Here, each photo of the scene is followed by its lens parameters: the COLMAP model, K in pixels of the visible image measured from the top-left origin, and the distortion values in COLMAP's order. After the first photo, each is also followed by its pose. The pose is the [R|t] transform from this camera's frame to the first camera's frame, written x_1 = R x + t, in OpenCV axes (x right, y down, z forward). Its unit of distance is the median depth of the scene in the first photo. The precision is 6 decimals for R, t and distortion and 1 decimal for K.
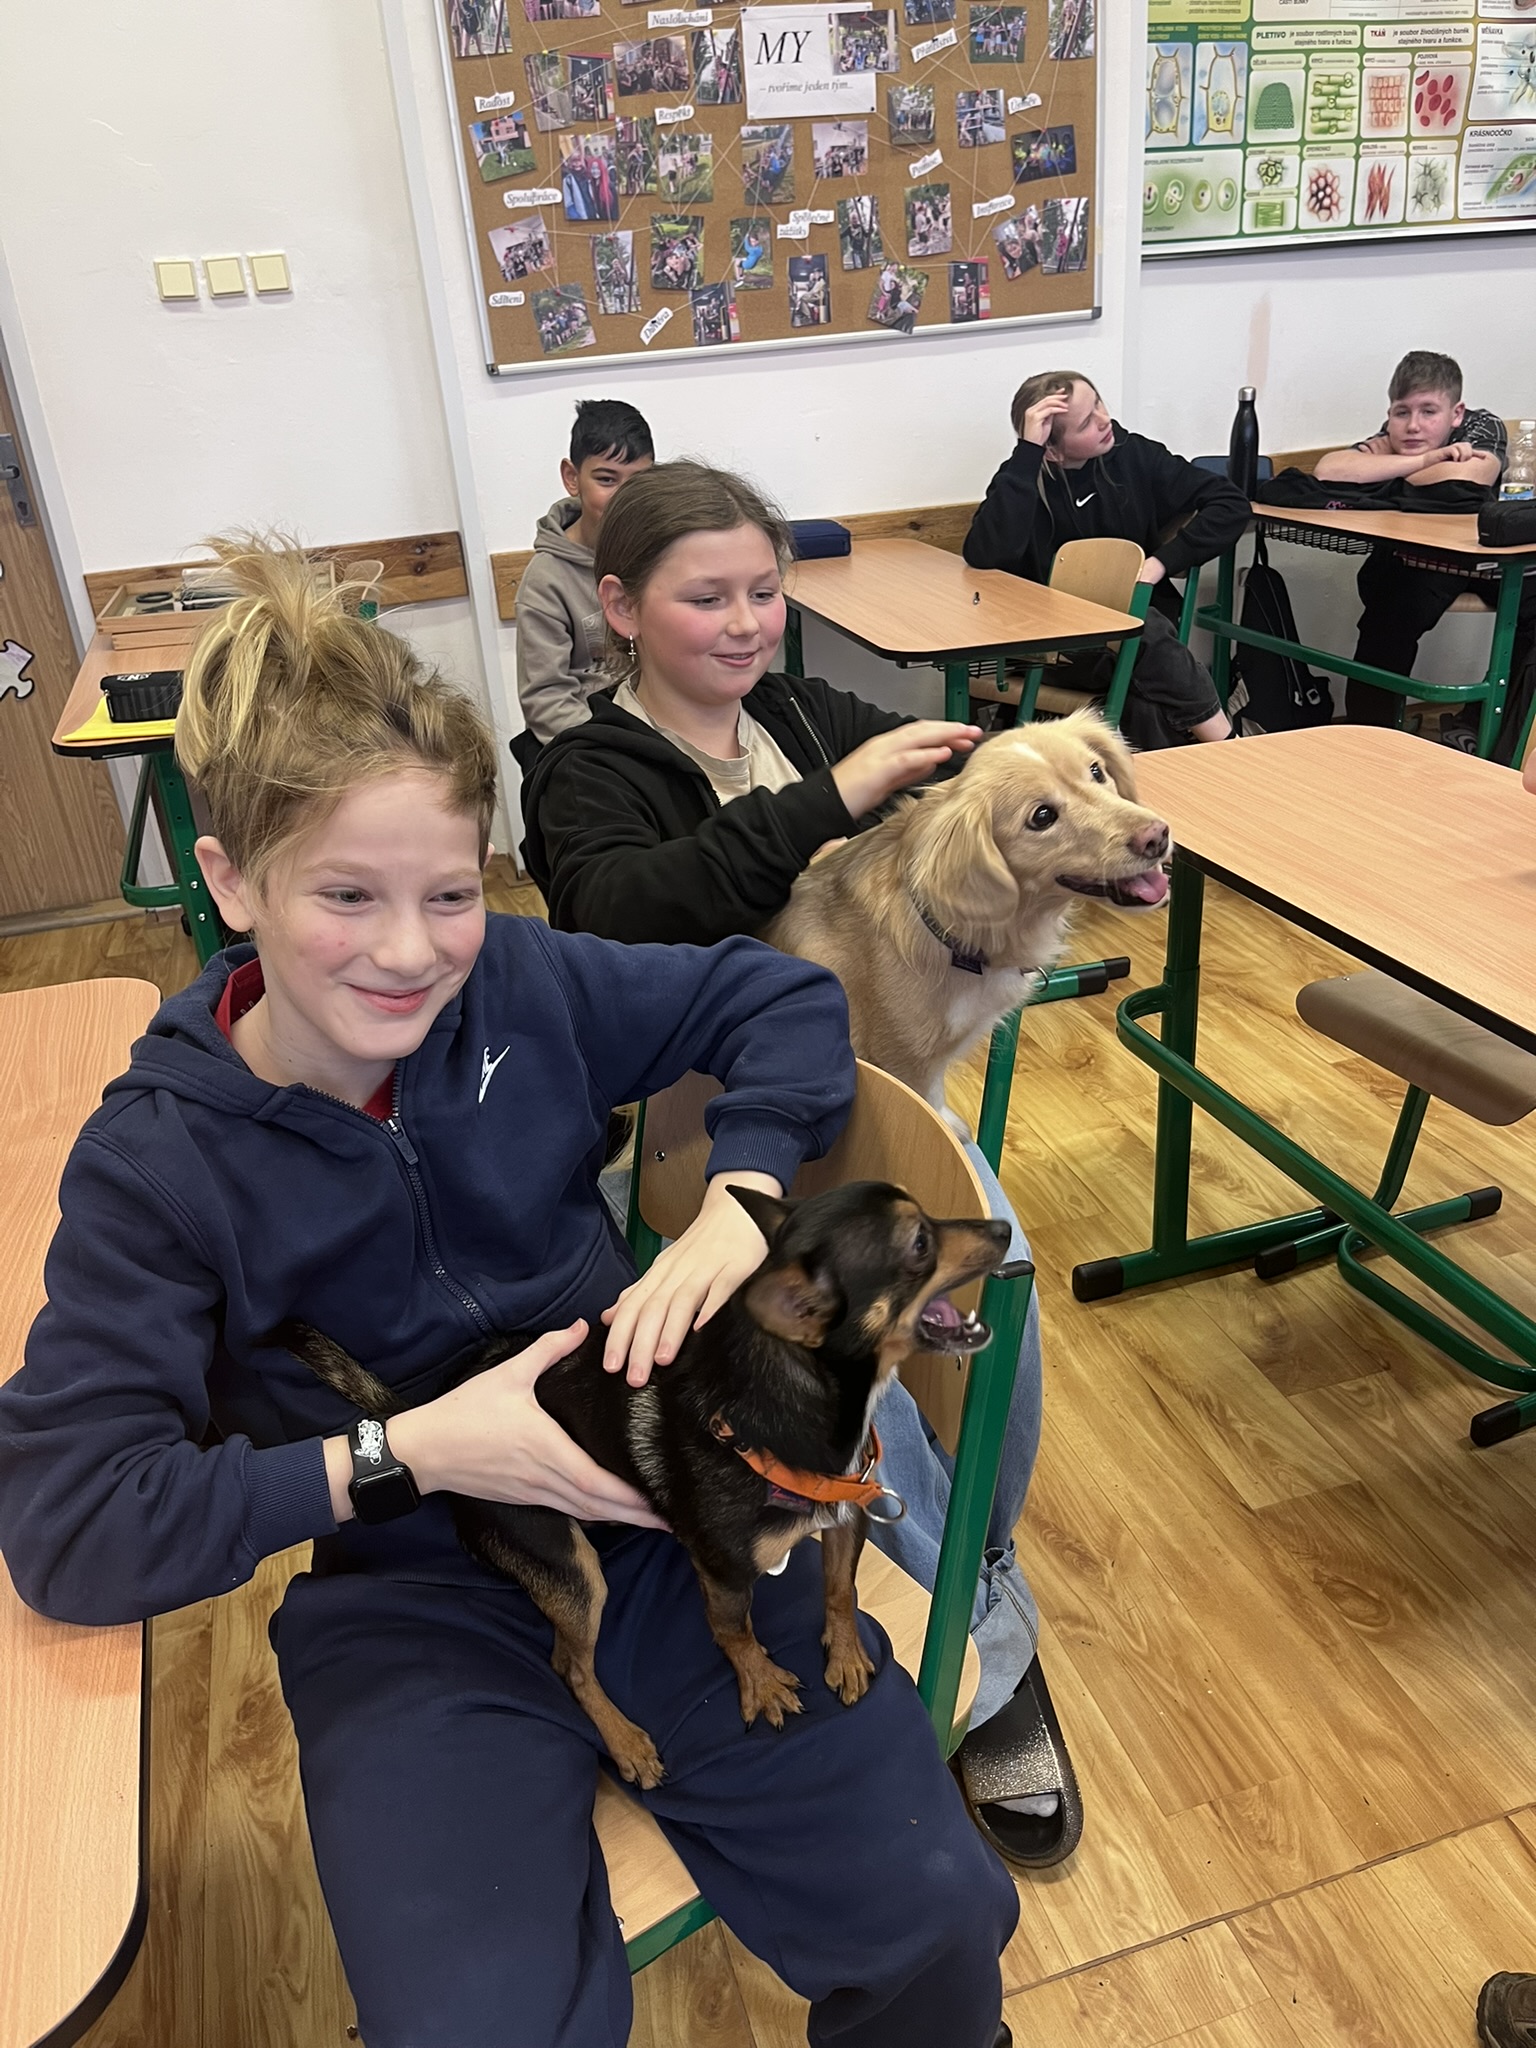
lens RADIAL K [[1559.7, 0, 777.9], [0, 1559.7, 1090.2], [0, 0, 1]] dist [0.069875, -0.103686]
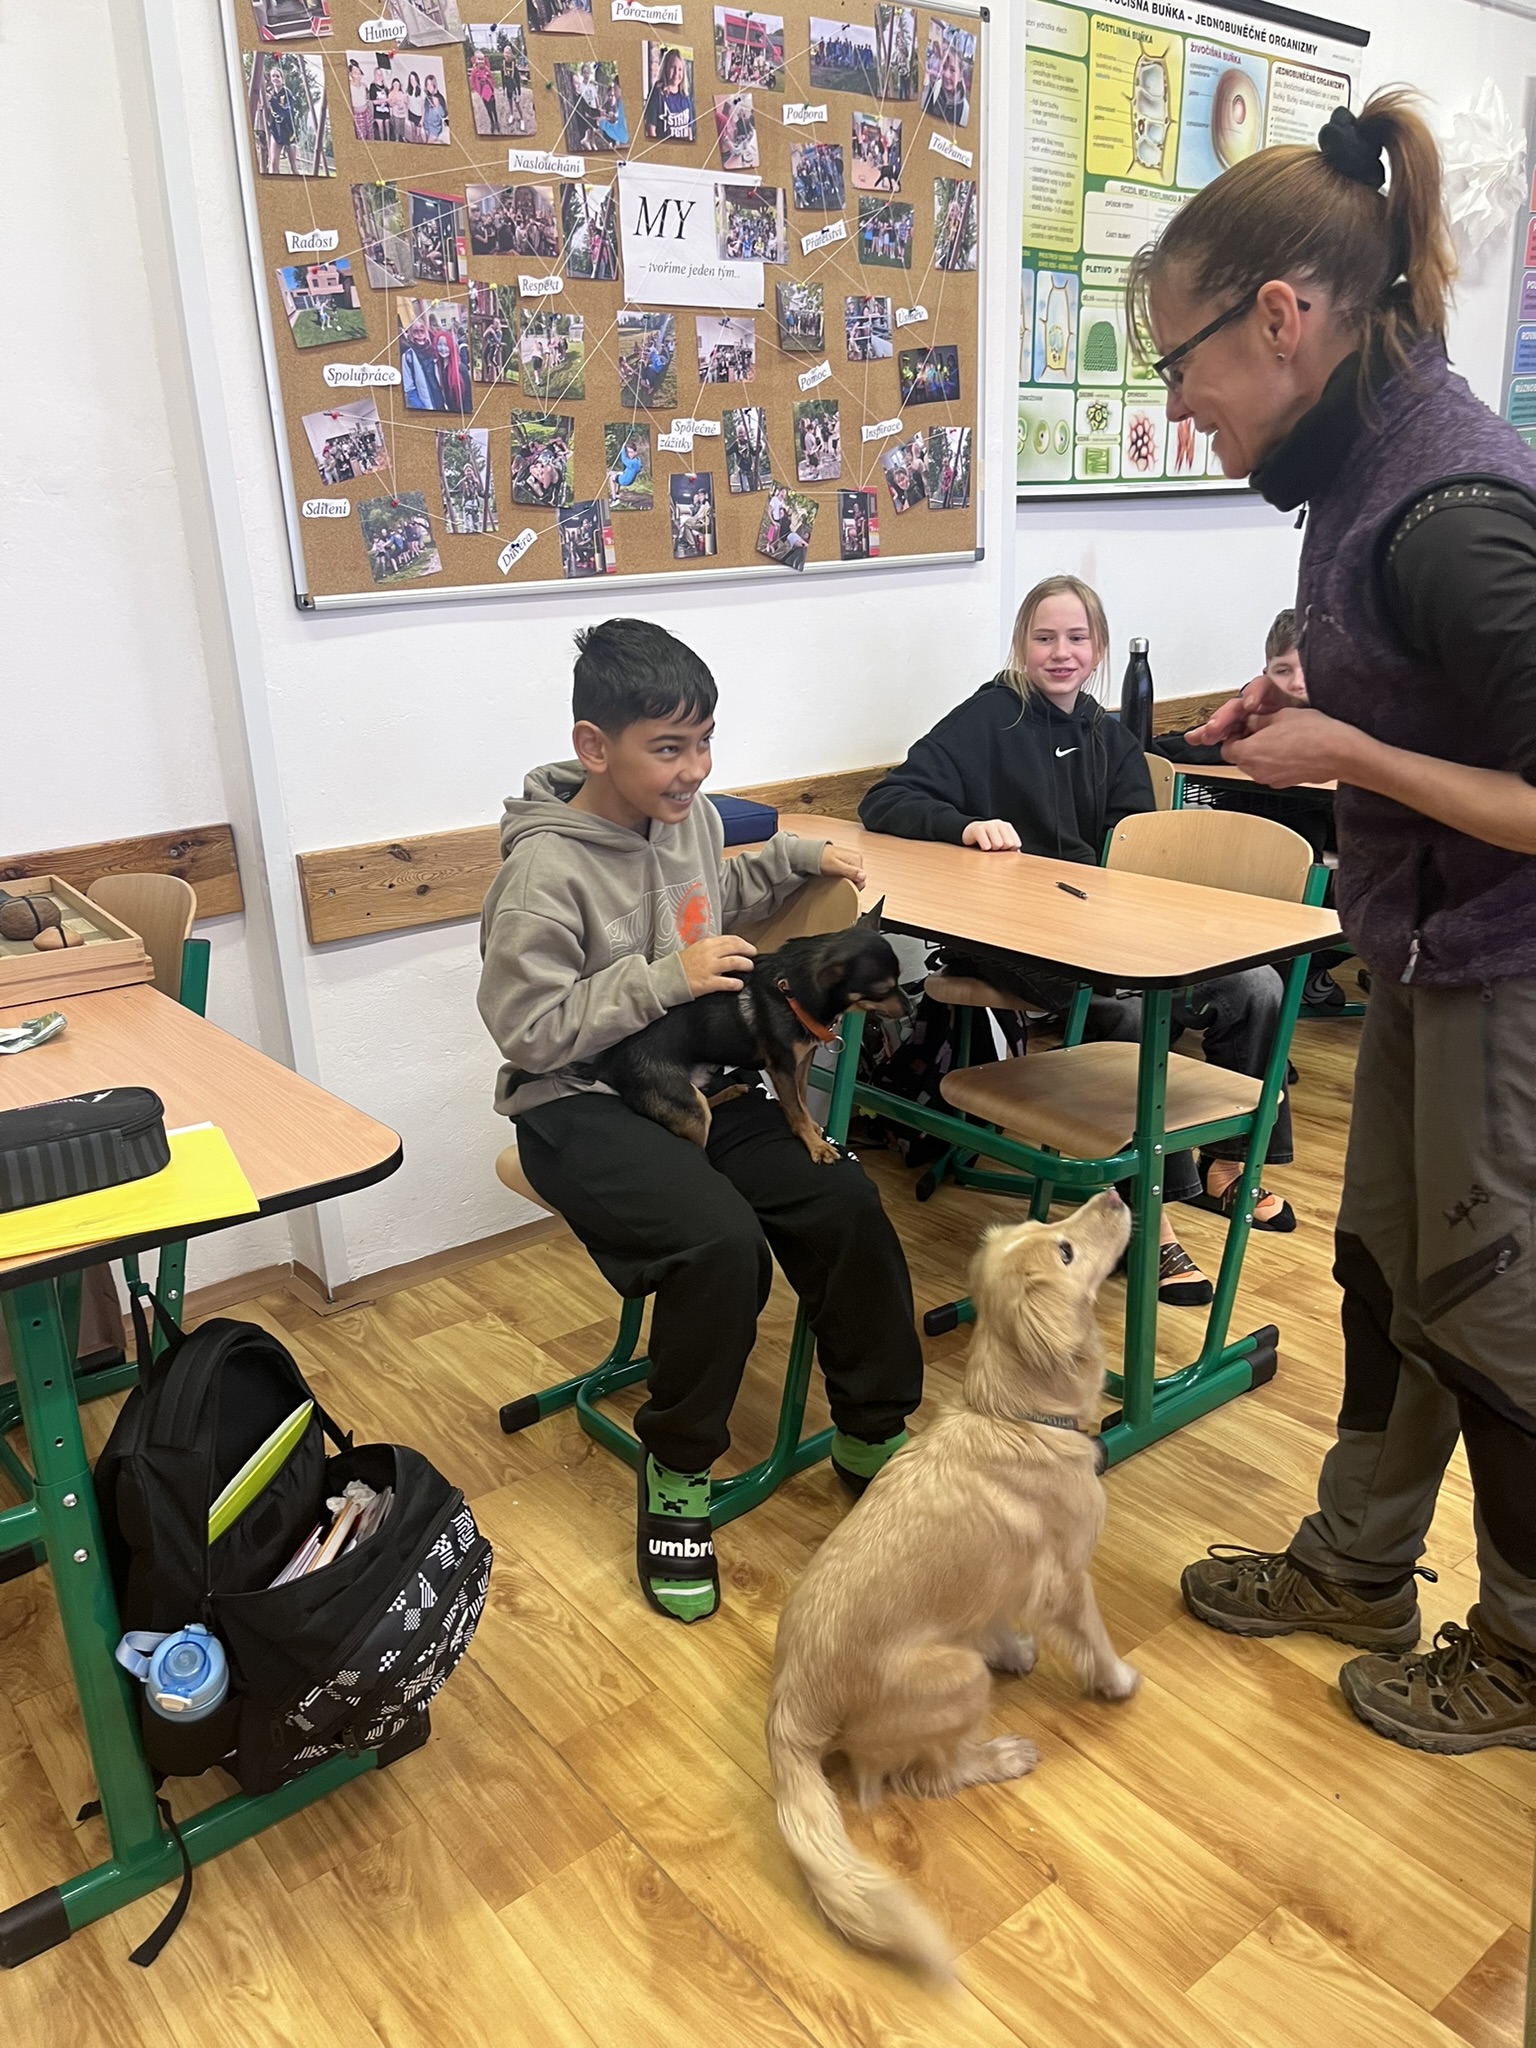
lens RADIAL K [[1559.7, 0, 760.8], [0, 1559.7, 1063.3], [0, 0, 1]] dist [0.069875, -0.103686]
pose [[0.932794, -0.087190, 0.349705, -0.251638], [0.143675, 0.979823, -0.138942, -0.130249], [-0.330535, 0.179849, 0.926499, 0.321884]]
